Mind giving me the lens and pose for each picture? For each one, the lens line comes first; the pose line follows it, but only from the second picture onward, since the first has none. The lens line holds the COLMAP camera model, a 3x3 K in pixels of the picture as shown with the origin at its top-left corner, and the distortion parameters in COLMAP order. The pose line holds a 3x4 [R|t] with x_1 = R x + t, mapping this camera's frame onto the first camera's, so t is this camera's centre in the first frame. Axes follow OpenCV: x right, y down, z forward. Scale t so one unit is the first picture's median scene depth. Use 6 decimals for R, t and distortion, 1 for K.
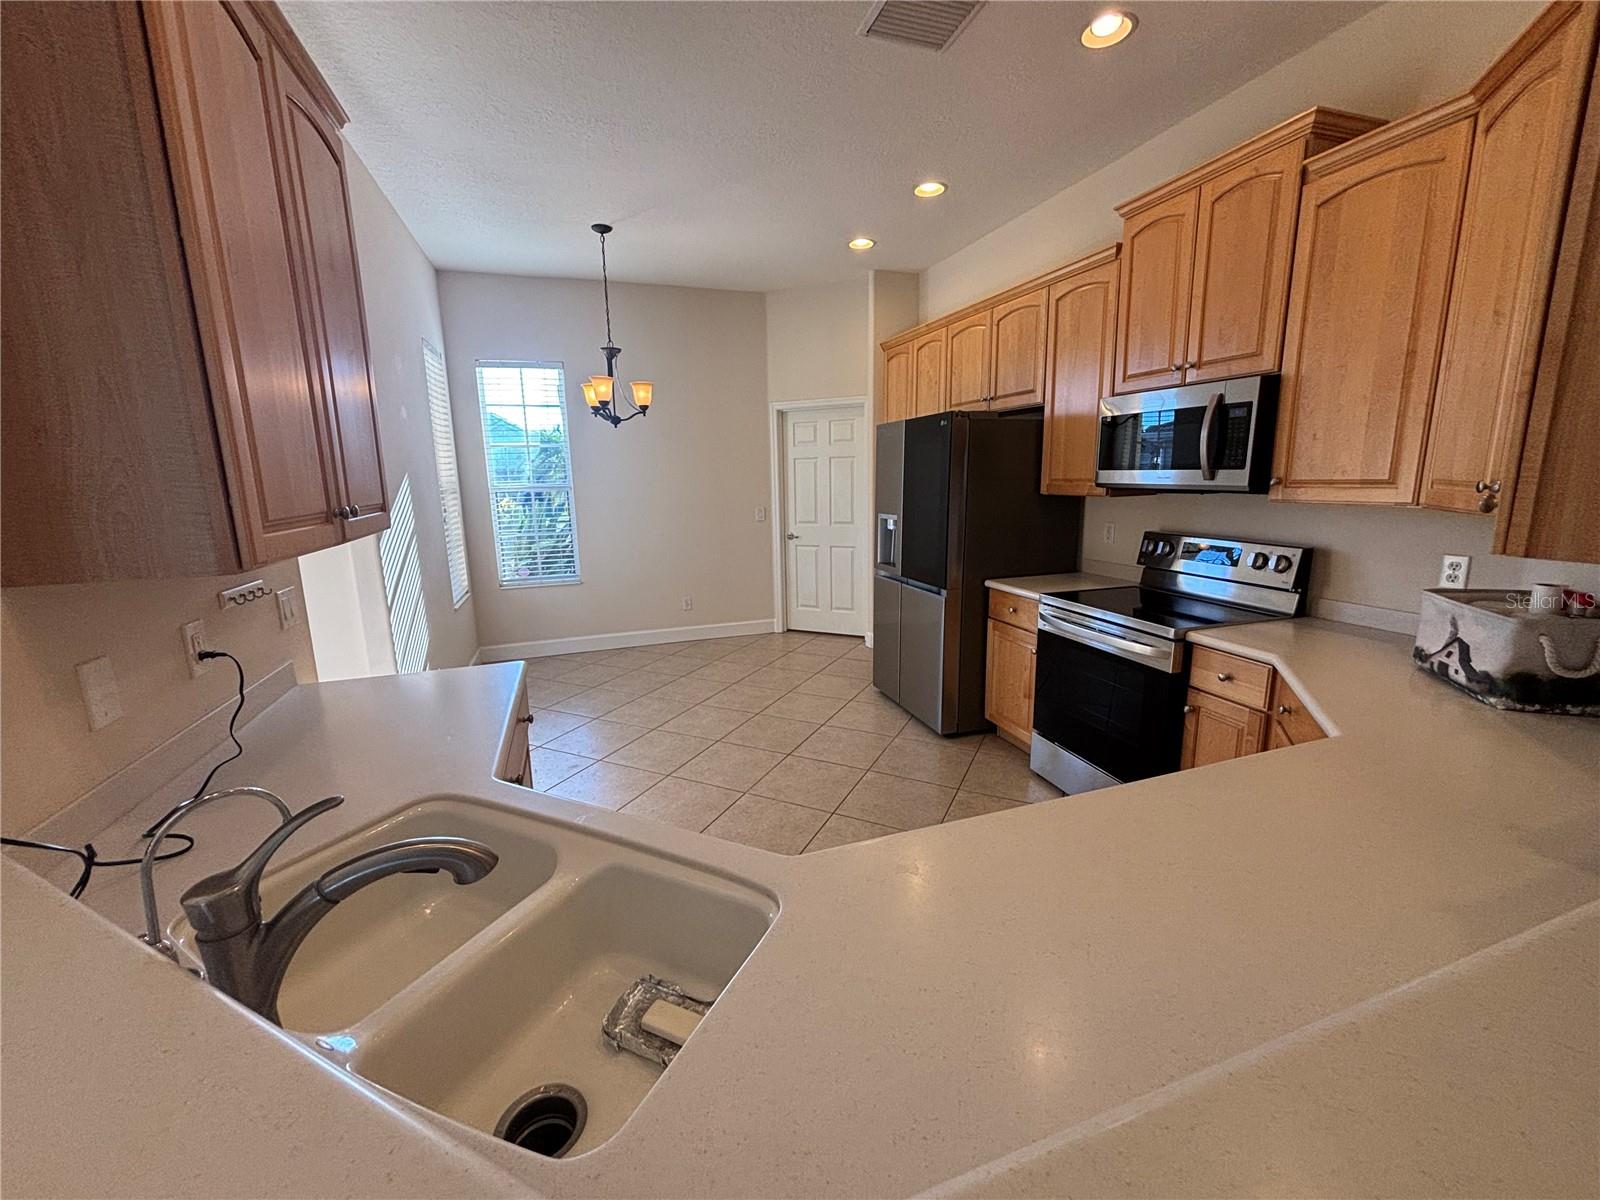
lens RADIAL K [[641.8, 0, 797.7], [0, 641.8, 605.2], [0, 0, 1]] dist [-0.003502, 0.000491]
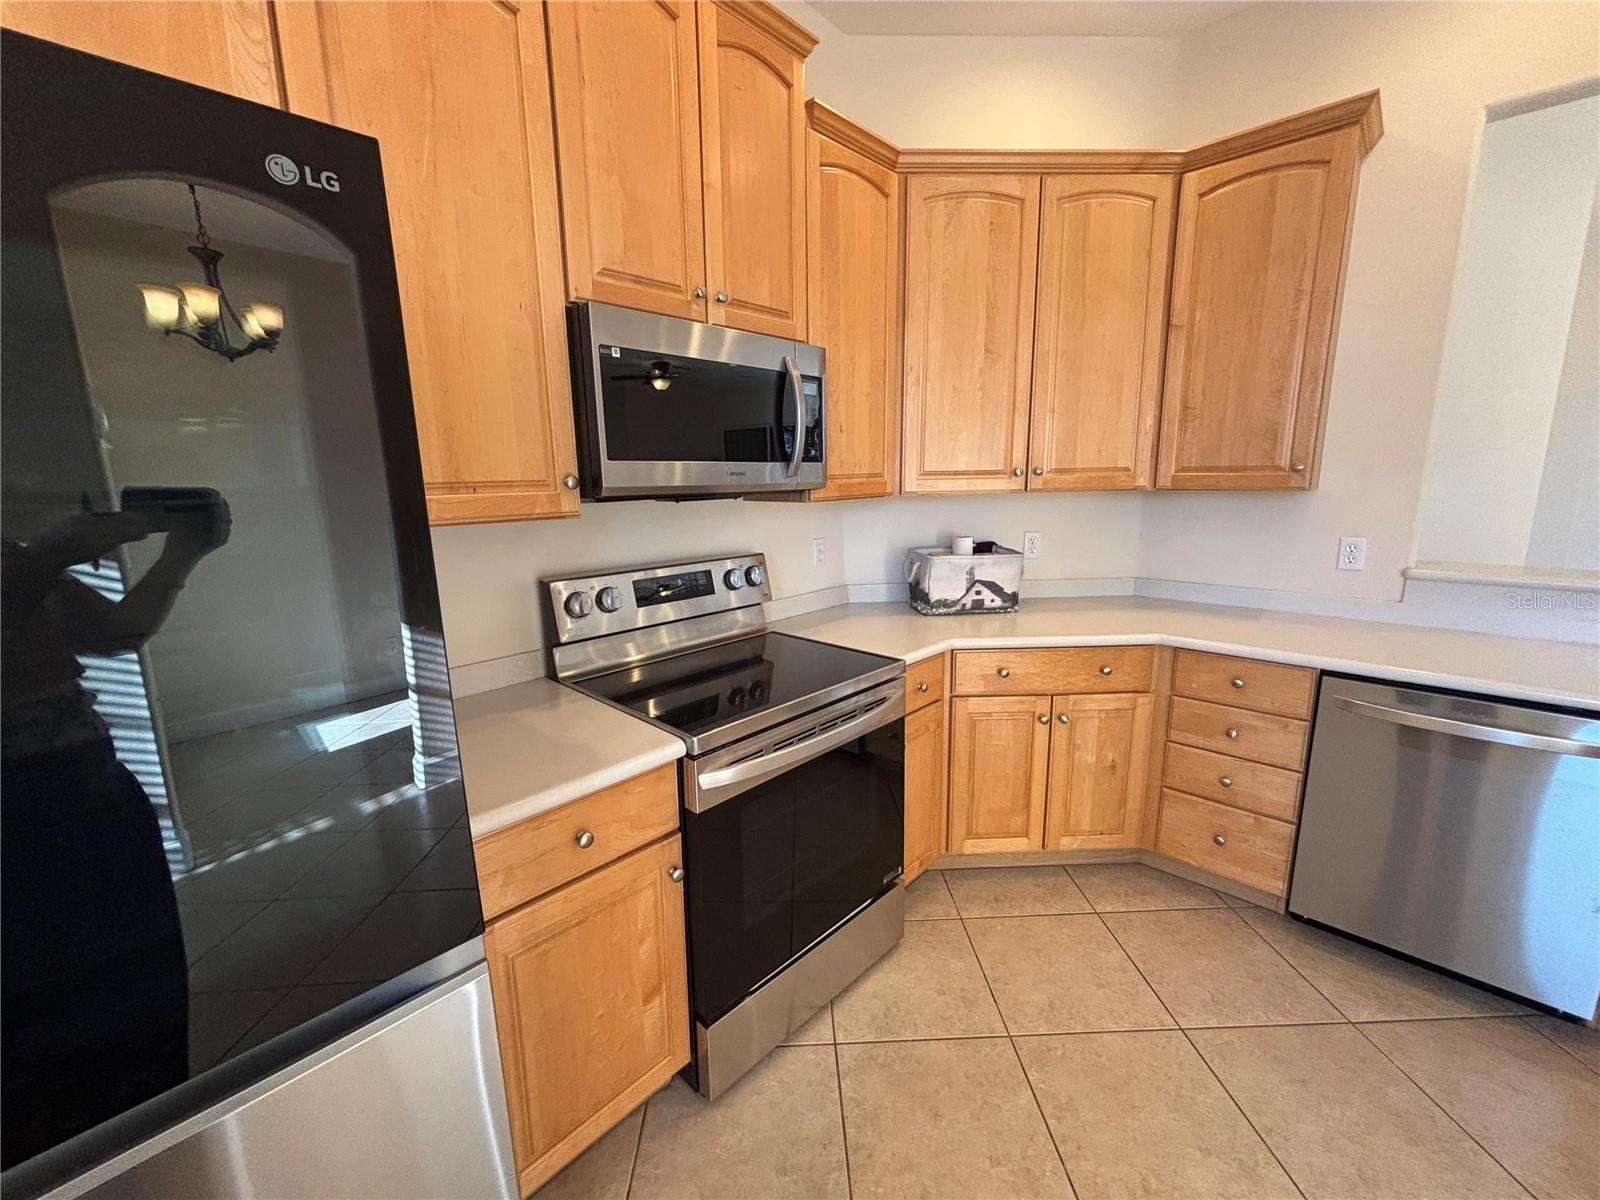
lens RADIAL K [[641.8, 0, 806.7], [0, 641.8, 592.5], [0, 0, 1]] dist [-0.003502, 0.000491]
pose [[-0.471038, -0.135288, 0.871677, -0.018629], [0.203309, 0.944914, 0.256520, -0.184334], [-0.858364, 0.298050, -0.417585, 0.970680]]
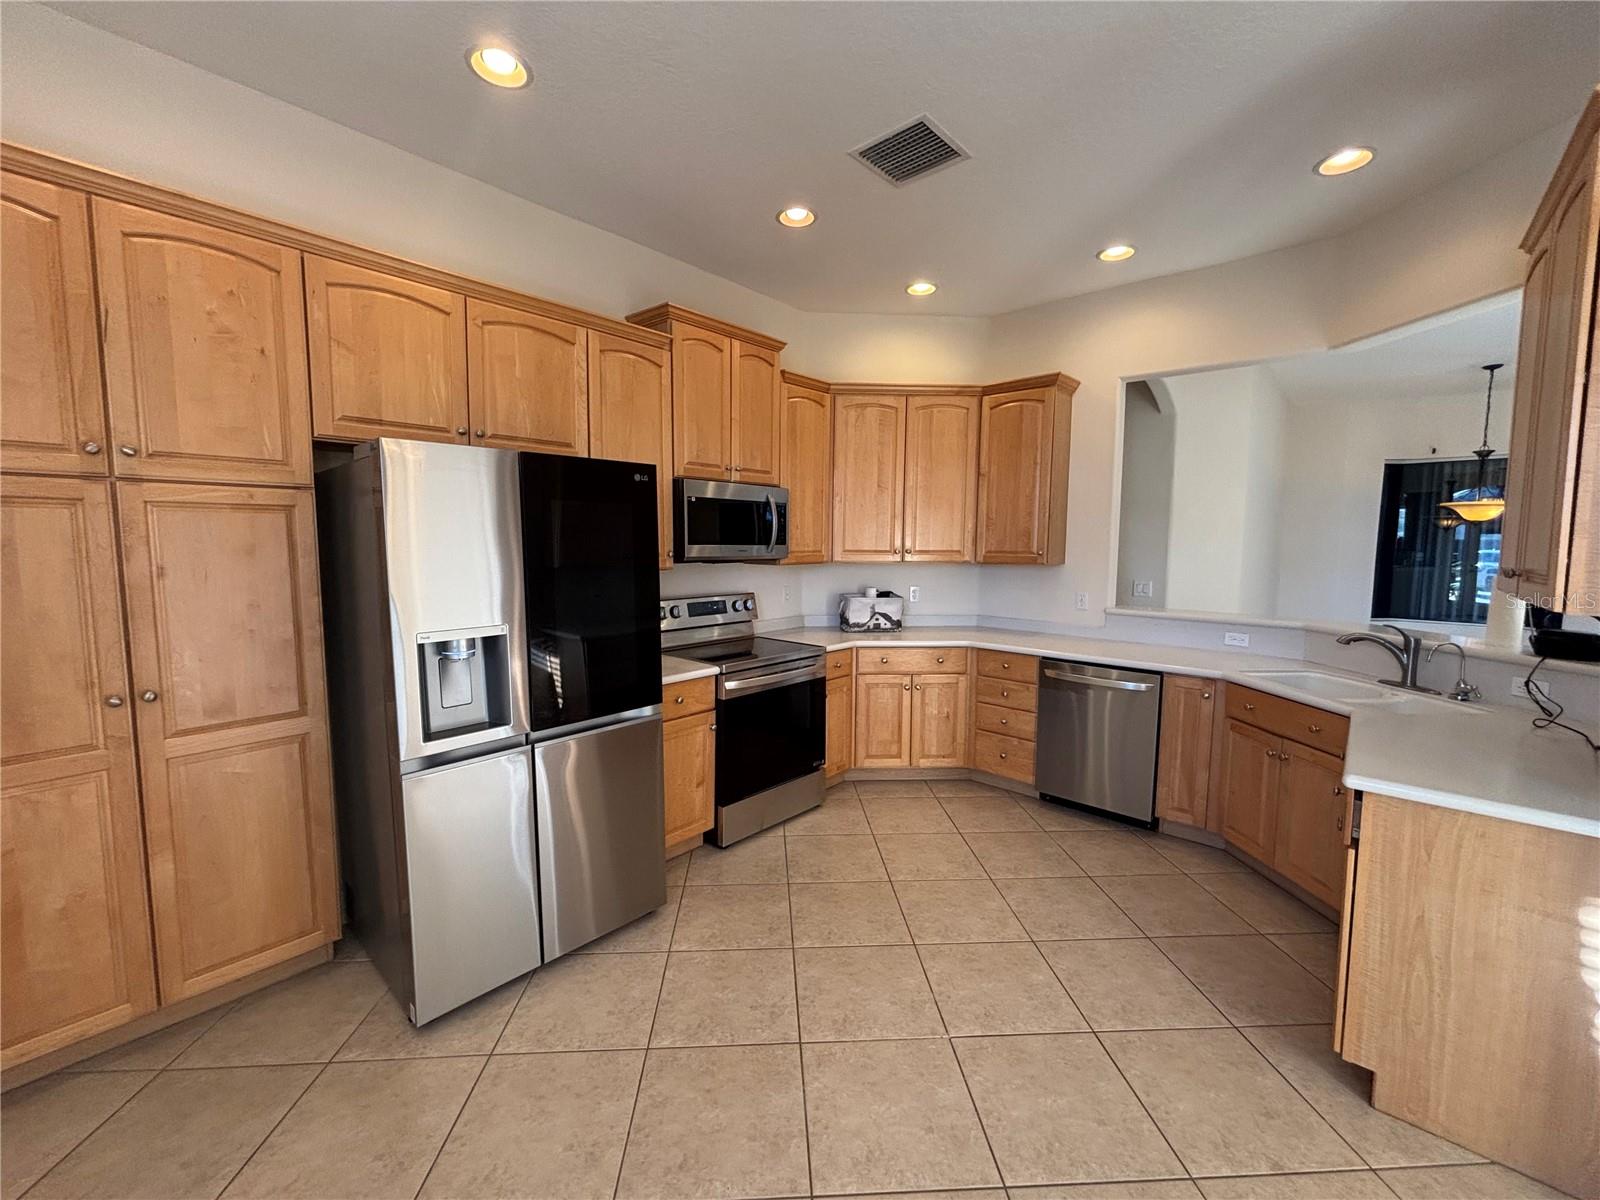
lens RADIAL K [[641.8, 0, 808.7], [0, 641.8, 593.6], [0, 0, 1]] dist [-0.003502, 0.000491]
pose [[-0.495248, -0.061410, 0.866578, -0.486652], [0.177704, 0.969246, 0.170243, -0.243640], [-0.850383, 0.238307, -0.469105, 1.187360]]
